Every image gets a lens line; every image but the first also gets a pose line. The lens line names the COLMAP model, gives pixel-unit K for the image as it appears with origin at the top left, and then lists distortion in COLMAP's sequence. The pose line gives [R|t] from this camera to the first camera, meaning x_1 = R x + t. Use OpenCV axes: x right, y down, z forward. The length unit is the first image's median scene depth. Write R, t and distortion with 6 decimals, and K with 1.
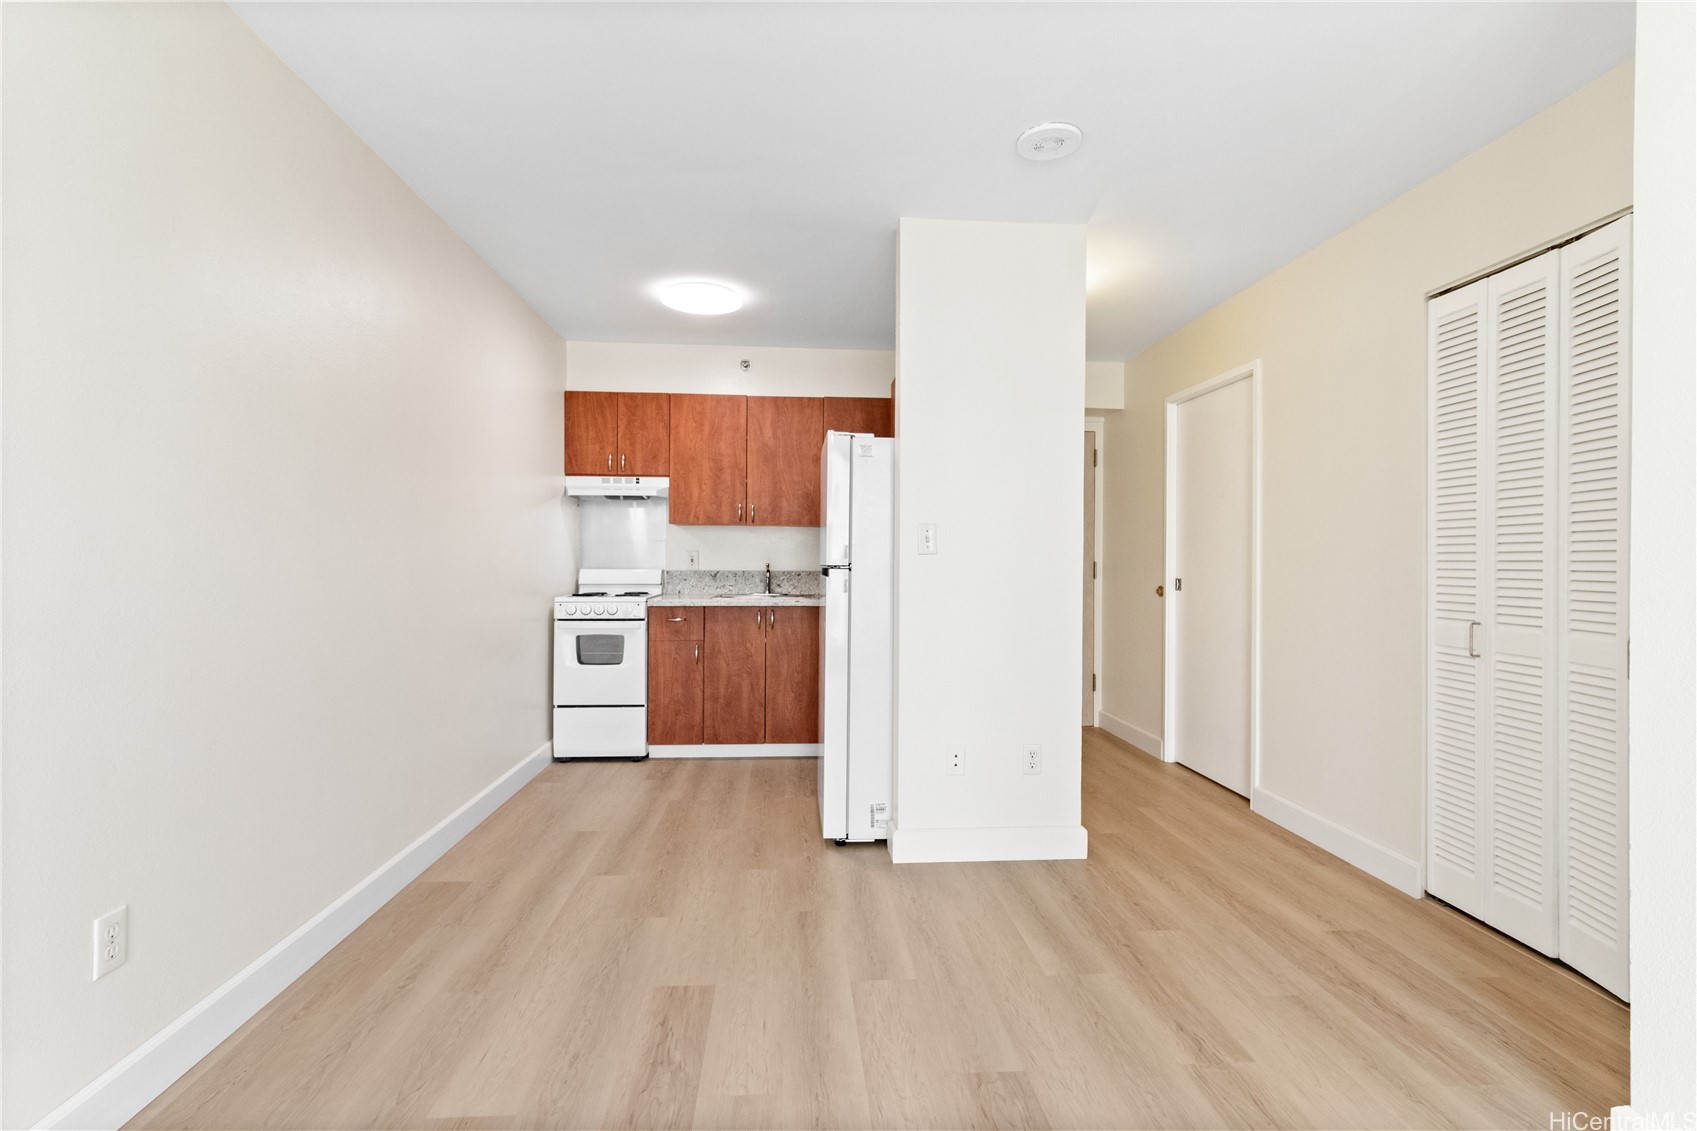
lens RADIAL K [[790.2, 0, 848.5], [0, 790.2, 565.5], [0, 0, 1]] dist [0.006567, 0.000266]
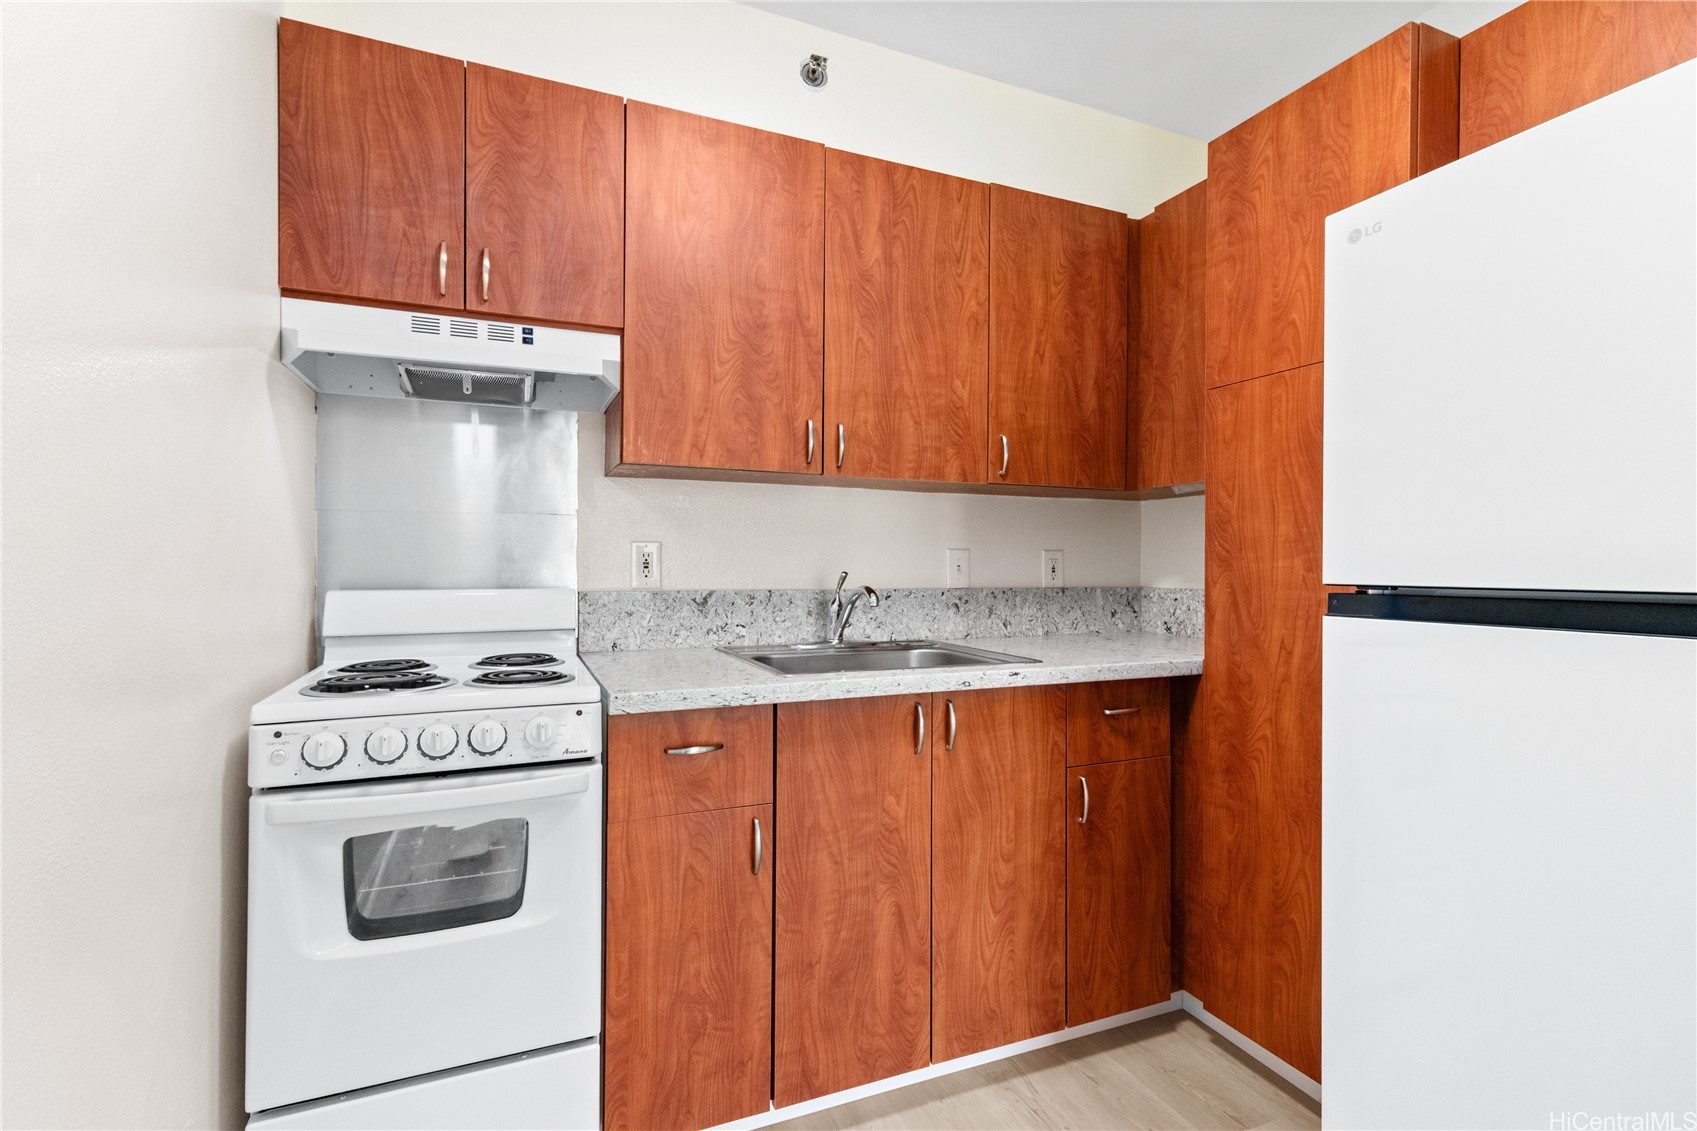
lens RADIAL K [[790.2, 0, 848.5], [0, 790.2, 565.5], [0, 0, 1]] dist [0.006567, 0.000266]
pose [[0.947188, -0.002788, 0.320665, -0.247436], [0.002843, 0.999996, 0.000297, -0.006726], [-0.320665, 0.000631, 0.947193, 0.632844]]
